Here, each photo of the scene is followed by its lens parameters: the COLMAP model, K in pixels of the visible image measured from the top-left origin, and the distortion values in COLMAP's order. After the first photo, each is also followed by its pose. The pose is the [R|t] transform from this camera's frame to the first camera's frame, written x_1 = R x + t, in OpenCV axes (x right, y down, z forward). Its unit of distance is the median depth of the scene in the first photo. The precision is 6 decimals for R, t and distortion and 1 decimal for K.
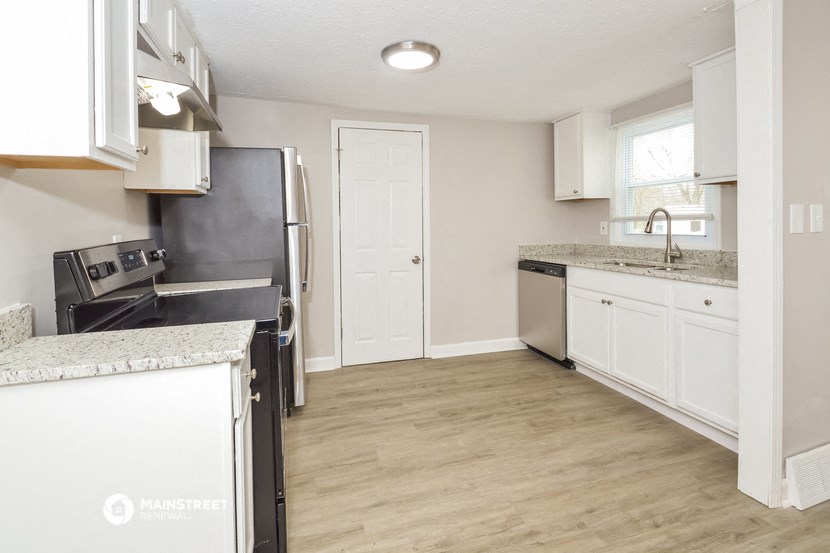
lens RADIAL K [[401.5, 0, 413.1], [0, 401.5, 279.5], [0, 0, 1]] dist [0.005338, -0.001677]
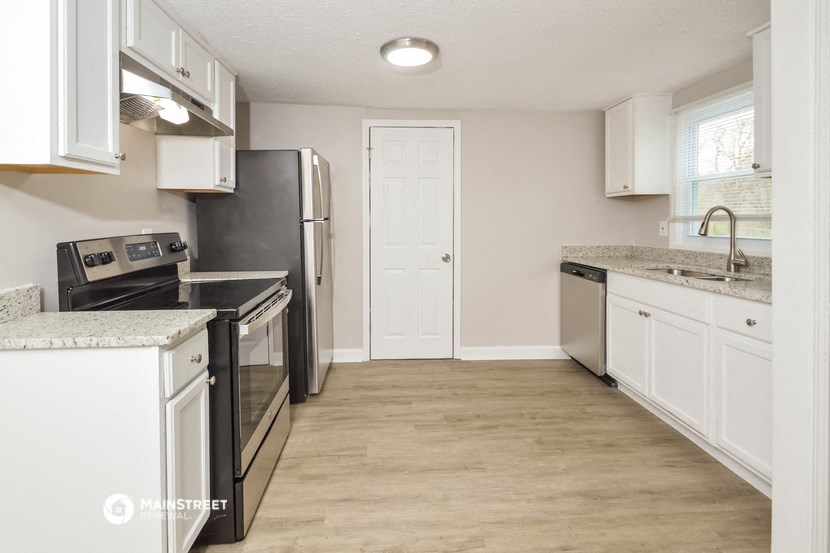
lens RADIAL K [[401.5, 0, 413.2], [0, 401.5, 272.6], [0, 0, 1]] dist [0.005338, -0.001677]
pose [[0.971294, 0.041360, -0.234260, 0.220053], [-0.042796, 0.999083, -0.001045, -0.012198], [0.234002, 0.011041, 0.972173, 0.039446]]
